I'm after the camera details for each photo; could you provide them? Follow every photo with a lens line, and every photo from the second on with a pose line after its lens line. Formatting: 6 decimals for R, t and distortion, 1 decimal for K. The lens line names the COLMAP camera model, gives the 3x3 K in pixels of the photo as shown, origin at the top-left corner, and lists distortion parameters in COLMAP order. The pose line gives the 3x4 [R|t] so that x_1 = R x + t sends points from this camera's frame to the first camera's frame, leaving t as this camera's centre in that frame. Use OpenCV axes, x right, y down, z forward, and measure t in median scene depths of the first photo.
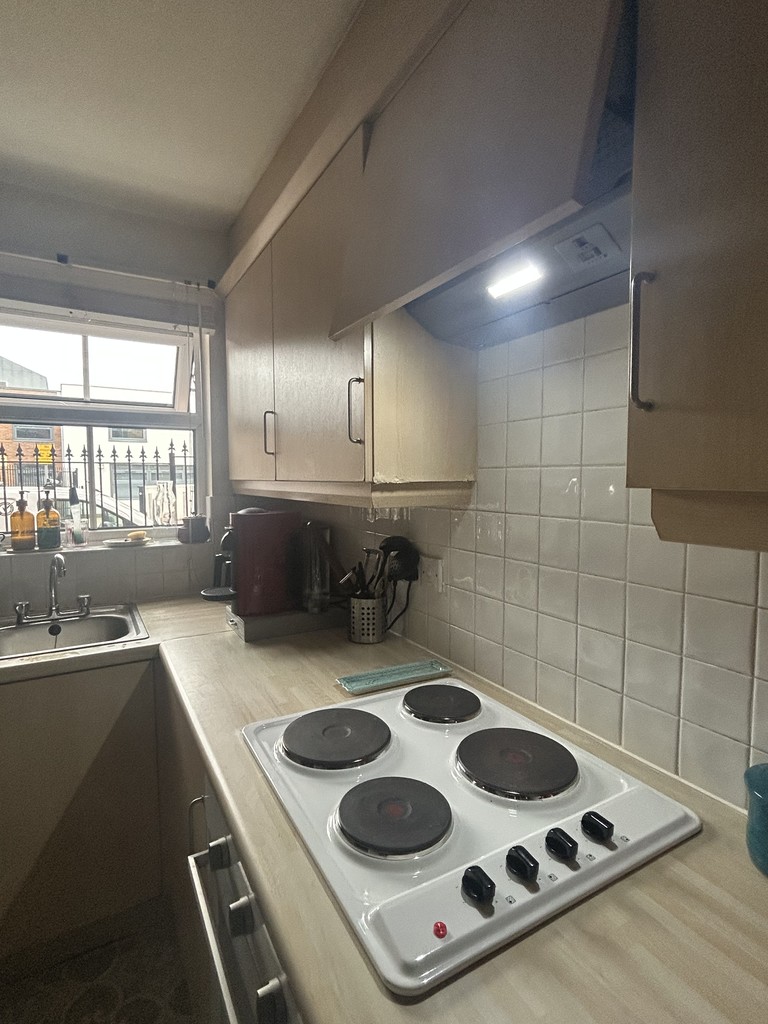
lens RADIAL K [[512.4, 0, 384.0], [0, 512.4, 512.0], [0, 0, 1]] dist [-0.010963, -0.000093]
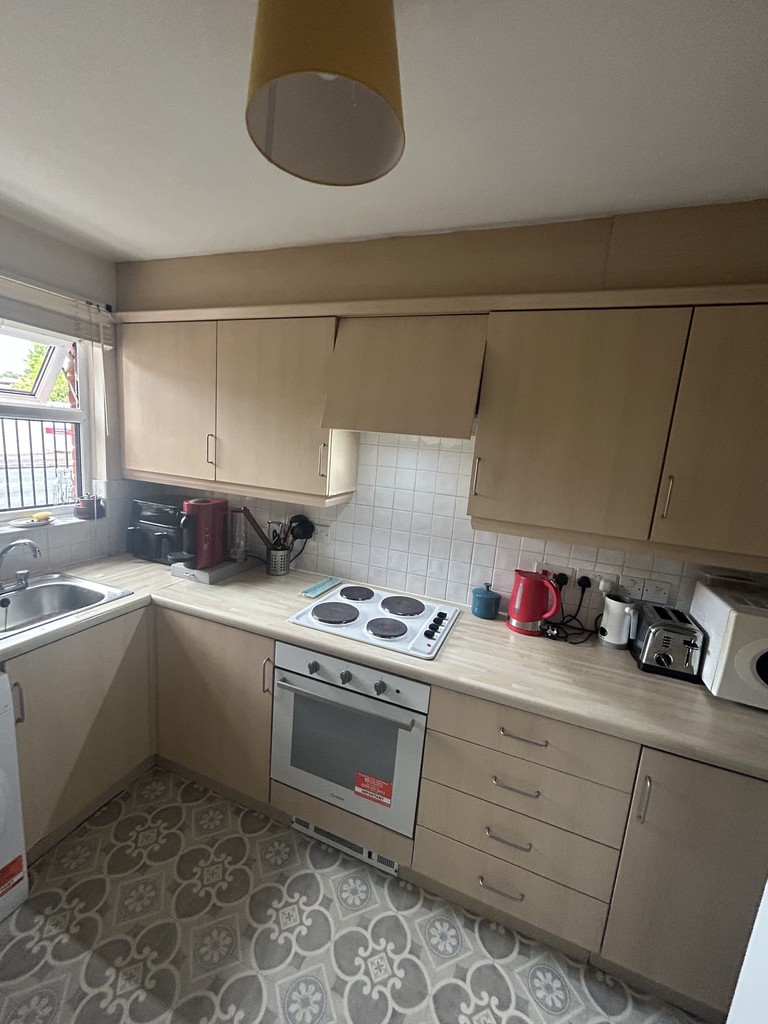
lens RADIAL K [[415.5, 0, 384.0], [0, 415.5, 512.0], [0, 0, 1]] dist [-0.001278, -0.000554]
pose [[0.770517, -0.043766, 0.635915, -0.727468], [-0.037176, 0.992856, 0.113377, -0.151328], [-0.636334, -0.111000, 0.763386, -0.336691]]
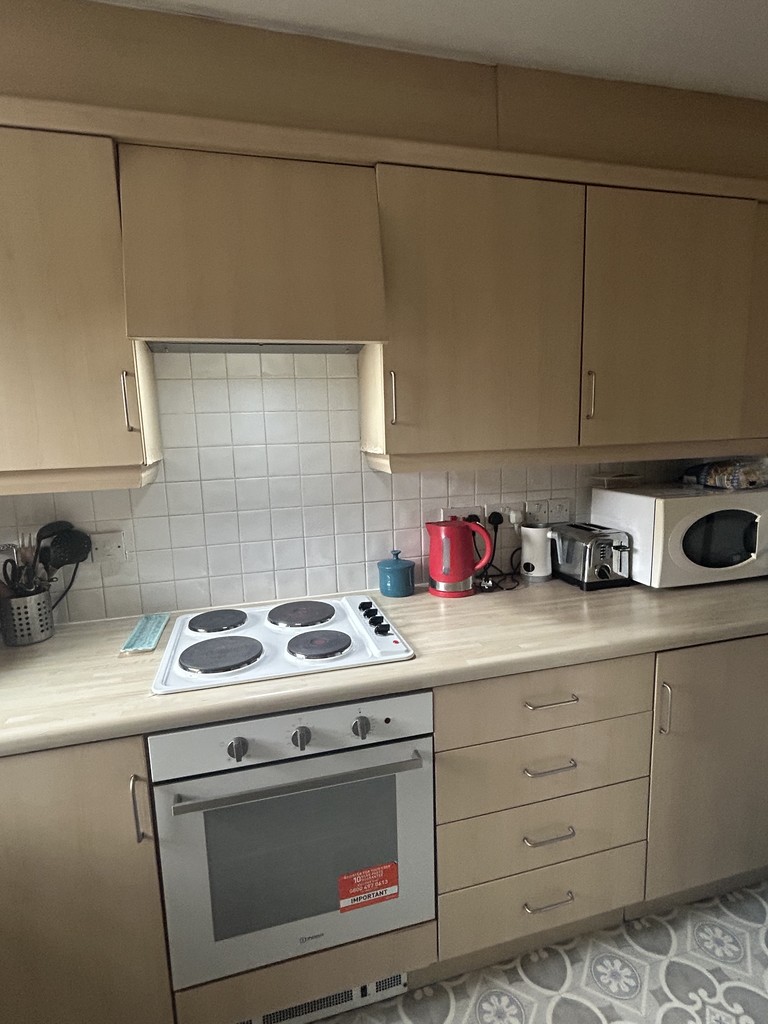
lens RADIAL K [[534.1, 0, 384.0], [0, 534.1, 512.0], [0, 0, 1]] dist [-0.002564, 0.000231]
pose [[0.245896, -0.150888, 0.957480, -0.851279], [0.100437, 0.986459, 0.129661, -0.043901], [-0.964079, 0.064283, 0.257721, 0.138140]]
